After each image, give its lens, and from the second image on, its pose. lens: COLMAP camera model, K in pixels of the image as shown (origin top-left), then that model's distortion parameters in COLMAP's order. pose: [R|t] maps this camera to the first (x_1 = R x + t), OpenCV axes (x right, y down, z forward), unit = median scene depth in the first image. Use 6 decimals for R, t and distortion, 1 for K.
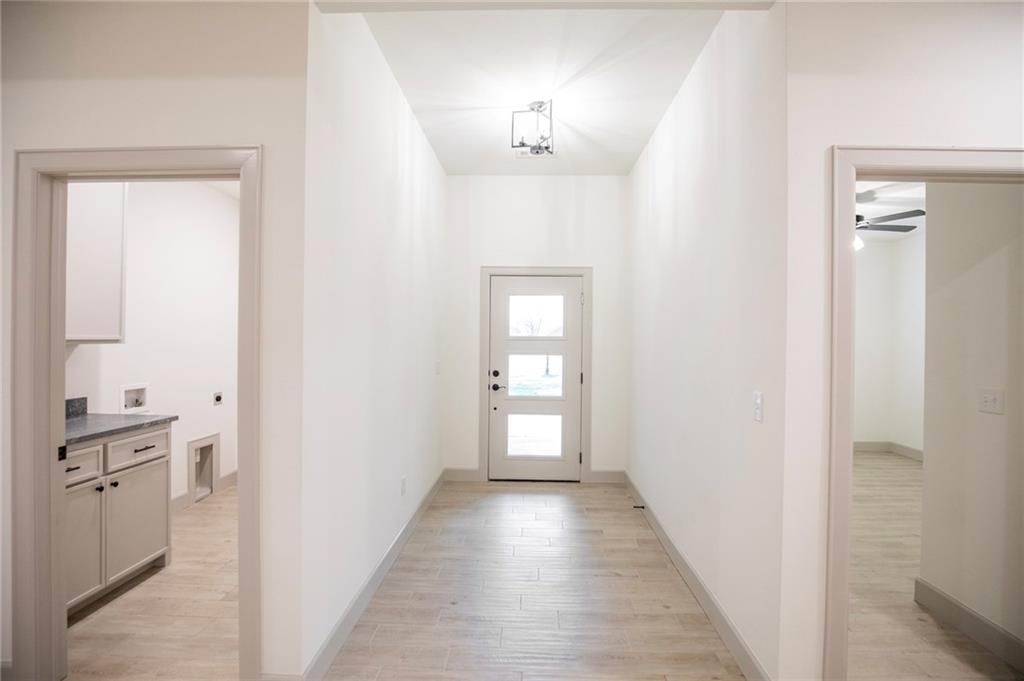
lens RADIAL K [[473.8, 0, 519.7], [0, 473.8, 339.1], [0, 0, 1]] dist [-0.028812, 0.000617]
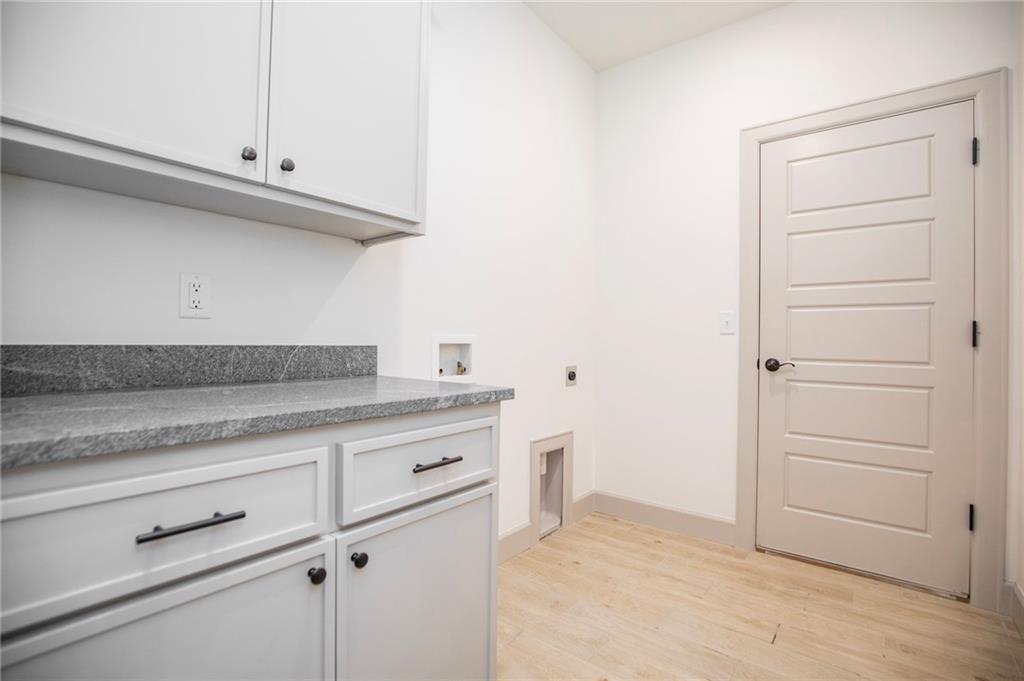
lens RADIAL K [[478.6, 0, 519.7], [0, 478.6, 336.5], [0, 0, 1]] dist [-0.026293, 0.000574]
pose [[0.802859, -0.003291, -0.596159, -0.404718], [-0.004883, 0.999915, -0.012096, 0.105577], [0.596148, 0.012623, 0.802775, 0.563616]]
